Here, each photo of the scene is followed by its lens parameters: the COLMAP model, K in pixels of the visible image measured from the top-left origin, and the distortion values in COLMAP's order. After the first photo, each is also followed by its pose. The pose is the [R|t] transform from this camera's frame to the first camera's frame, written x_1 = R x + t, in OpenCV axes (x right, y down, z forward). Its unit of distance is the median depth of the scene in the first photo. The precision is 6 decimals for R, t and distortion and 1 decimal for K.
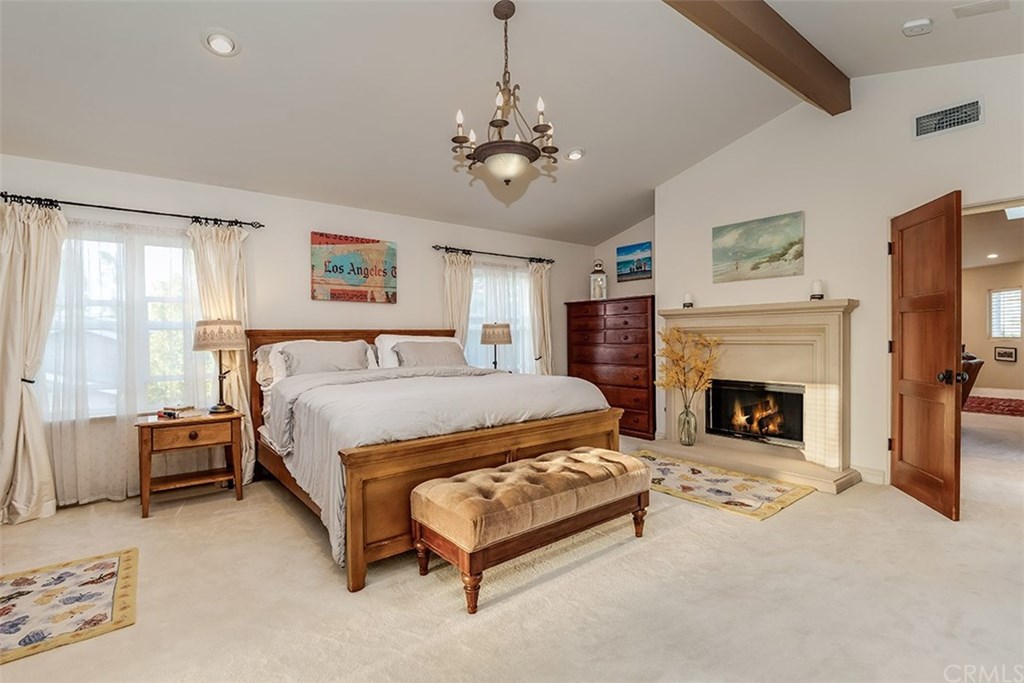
lens RADIAL K [[470.9, 0, 504.0], [0, 470.9, 345.2], [0, 0, 1]] dist [-0.001982, -0.000347]
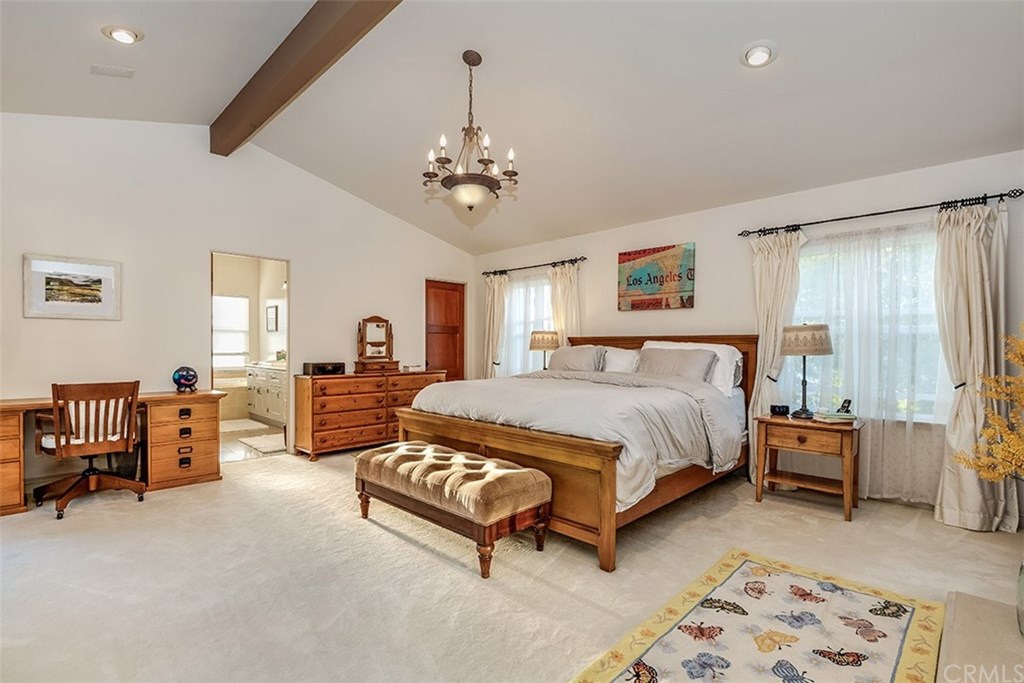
lens RADIAL K [[473.9, 0, 518.8], [0, 473.9, 348.6], [0, 0, 1]] dist [-0.014284, -0.005074]
pose [[0.144324, 0.015344, -0.989411, 0.698518], [-0.024170, 0.999636, 0.011977, -0.011583], [0.989235, 0.022186, 0.144643, 0.569694]]
